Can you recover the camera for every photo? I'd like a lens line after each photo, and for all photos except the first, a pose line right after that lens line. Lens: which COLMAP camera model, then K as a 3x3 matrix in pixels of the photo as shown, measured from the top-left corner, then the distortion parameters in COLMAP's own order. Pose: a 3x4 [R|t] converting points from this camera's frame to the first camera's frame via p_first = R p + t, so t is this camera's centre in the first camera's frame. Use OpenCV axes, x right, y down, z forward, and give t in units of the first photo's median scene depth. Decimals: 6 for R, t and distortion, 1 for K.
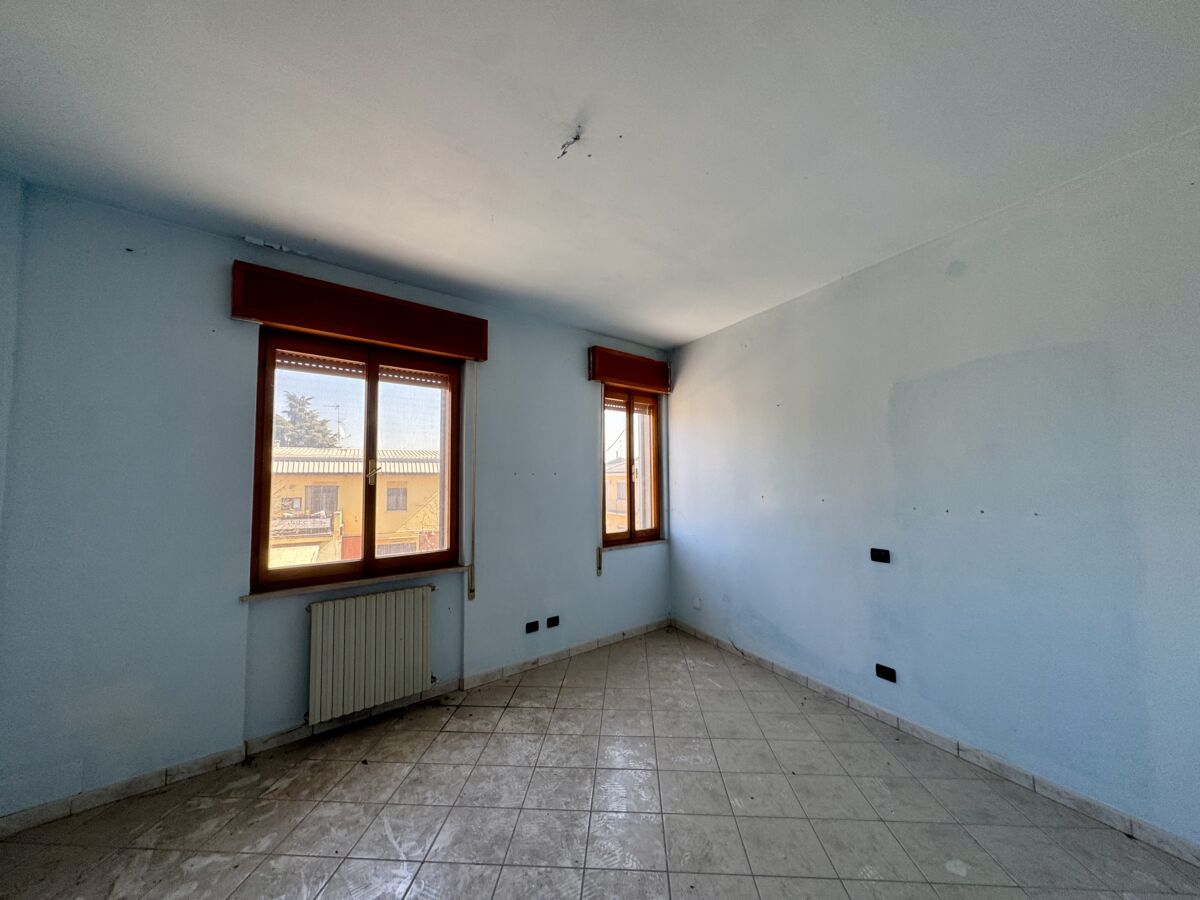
lens RADIAL K [[505.2, 0, 572.4], [0, 505.2, 449.9], [0, 0, 1]] dist [-0.008156, 0.000388]
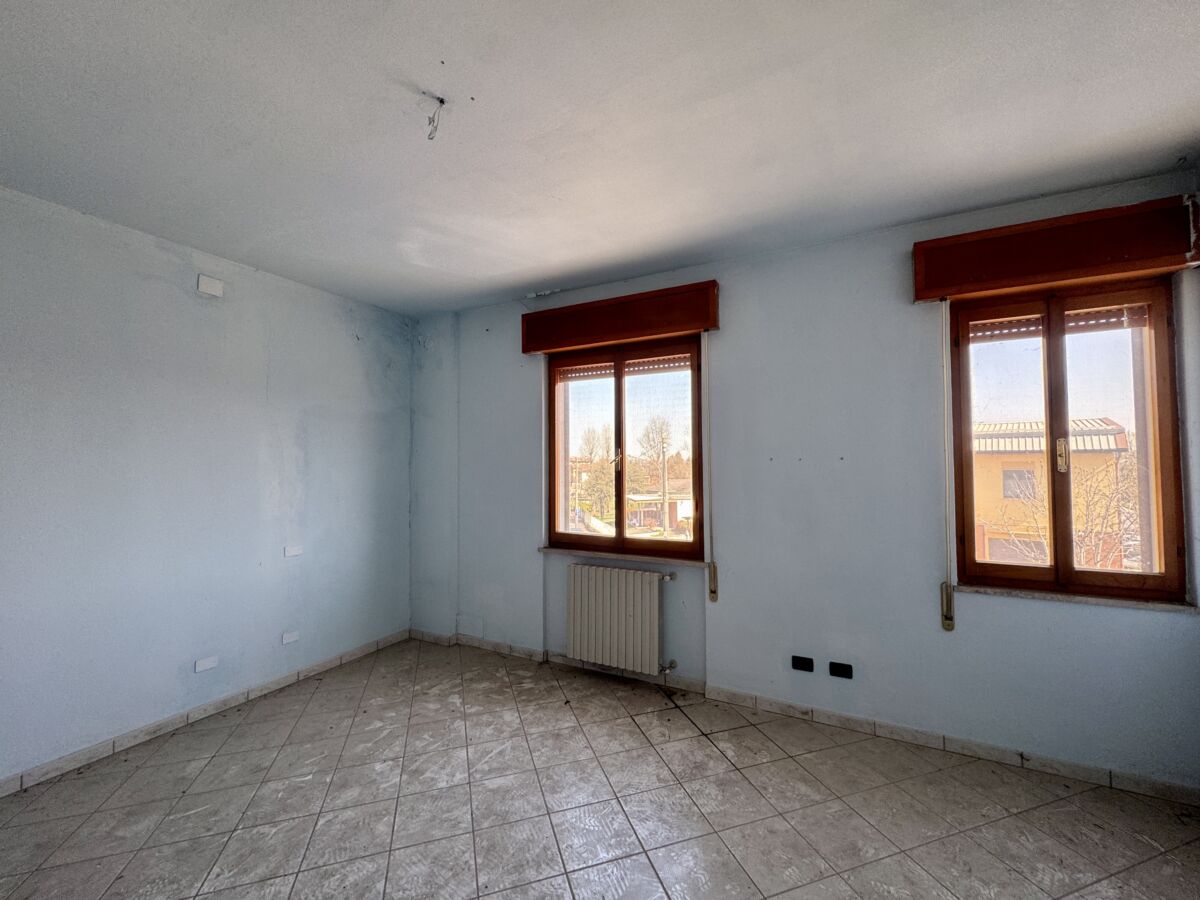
lens RADIAL K [[476.1, 0, 596.4], [0, 476.1, 449.8], [0, 0, 1]] dist [-0.005920, 0.000792]
pose [[0.359419, -0.021348, -0.932932, 0.603257], [0.058890, 0.998264, -0.000155, 0.021356], [0.931316, -0.054885, 0.360052, 0.611128]]
